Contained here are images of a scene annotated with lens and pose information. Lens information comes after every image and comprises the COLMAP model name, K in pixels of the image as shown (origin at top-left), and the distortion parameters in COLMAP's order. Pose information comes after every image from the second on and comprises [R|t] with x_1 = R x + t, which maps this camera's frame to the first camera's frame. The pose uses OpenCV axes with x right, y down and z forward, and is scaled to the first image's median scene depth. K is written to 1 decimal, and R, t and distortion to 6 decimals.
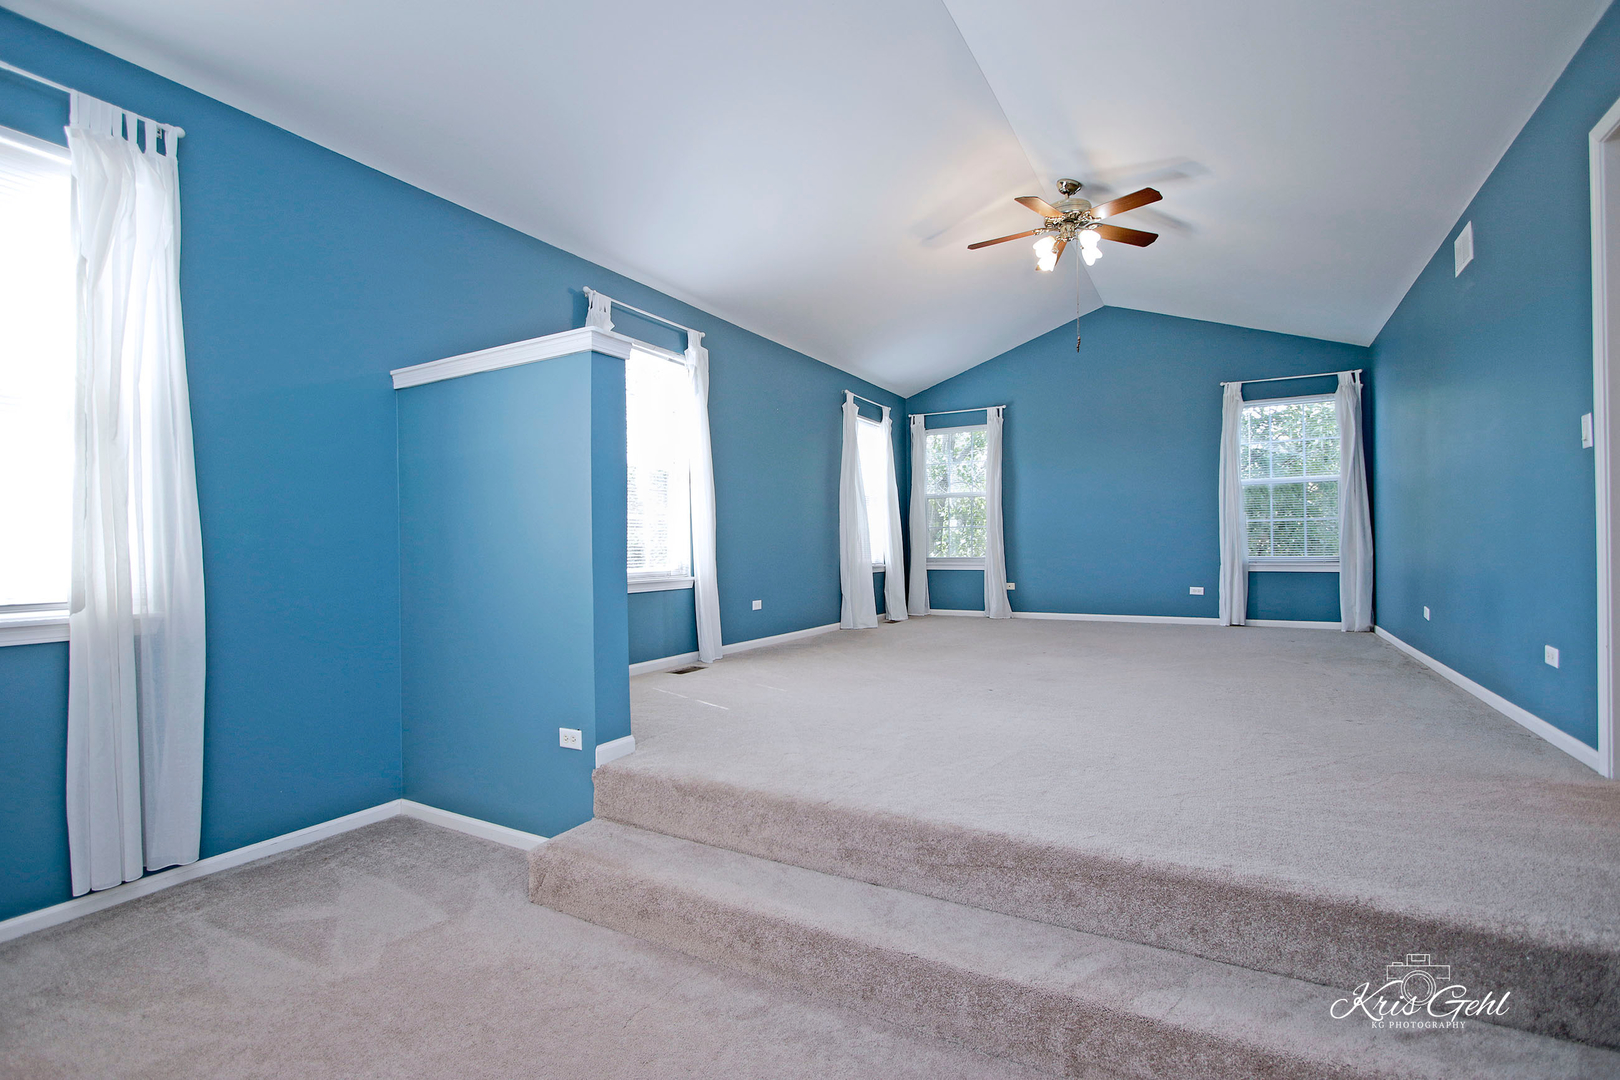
lens RADIAL K [[739.4, 0, 810.0], [0, 739.4, 540.0], [0, 0, 1]] dist [0.000512, 0.000073]
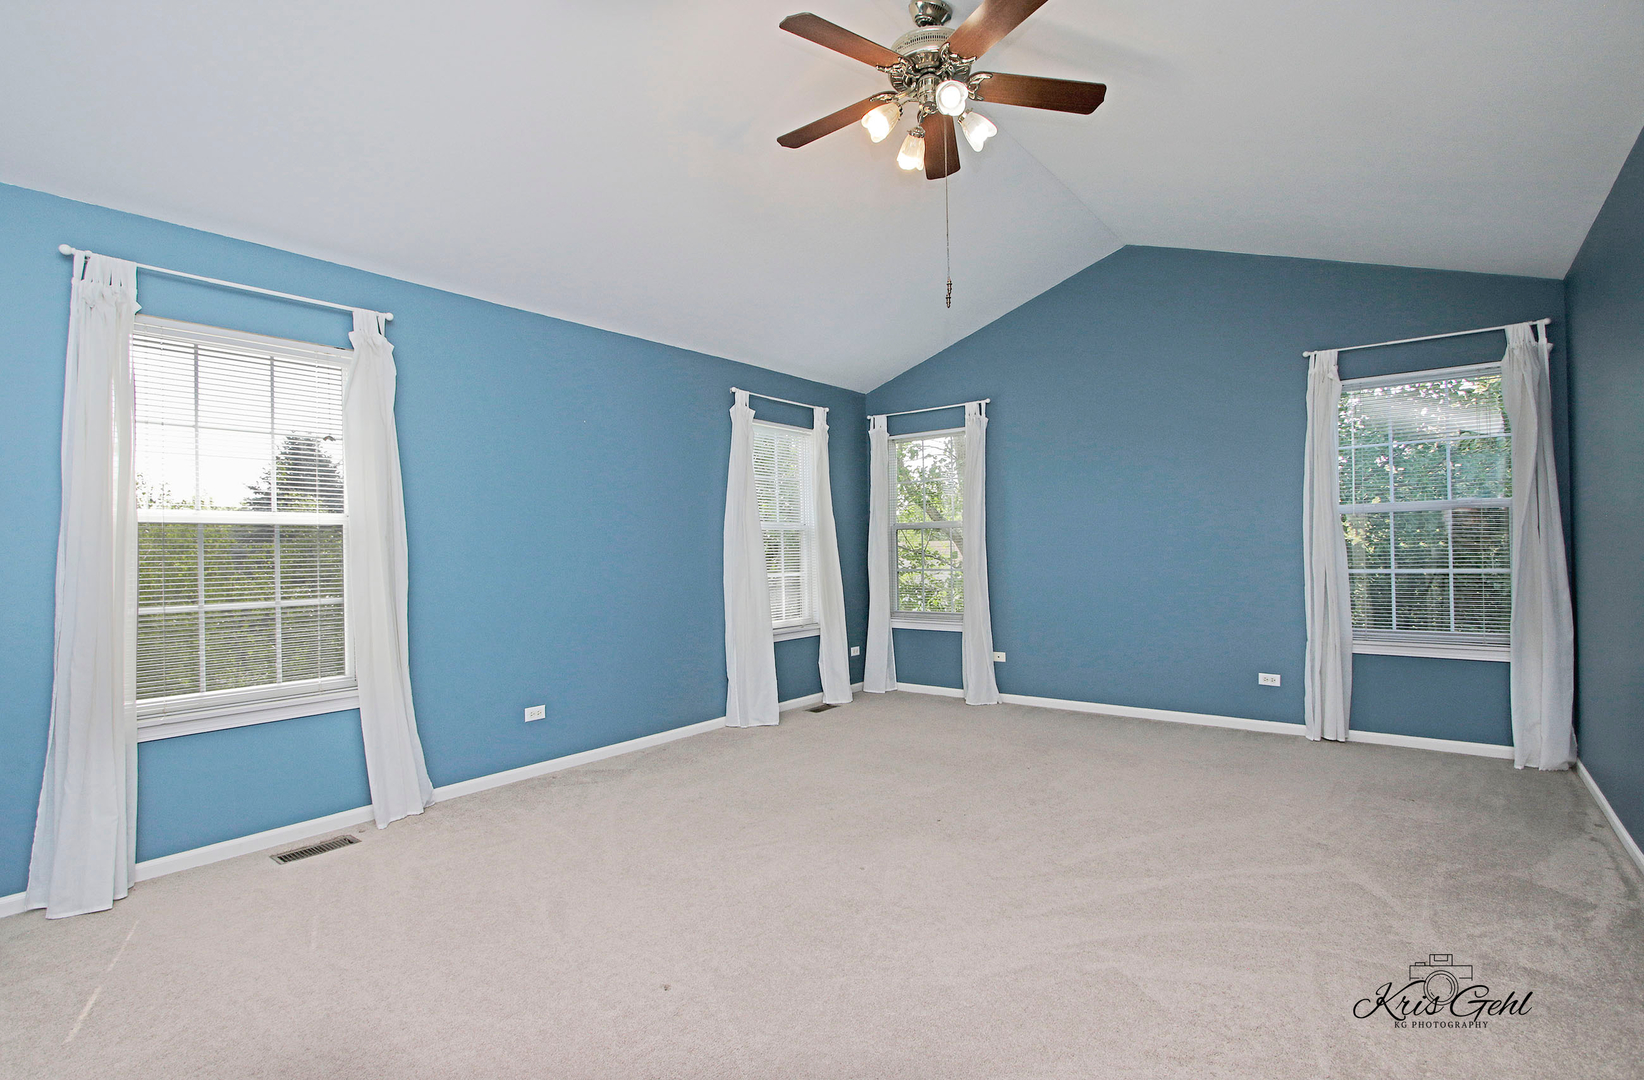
lens RADIAL K [[766.3, 0, 822.0], [0, 766.3, 540.0], [0, 0, 1]] dist [-0.007410, -0.000005]
pose [[0.987789, -0.009959, -0.155481, 0.246600], [0.010118, 0.999949, 0.000235, -0.056259], [0.155470, -0.001805, 0.987839, 0.289701]]
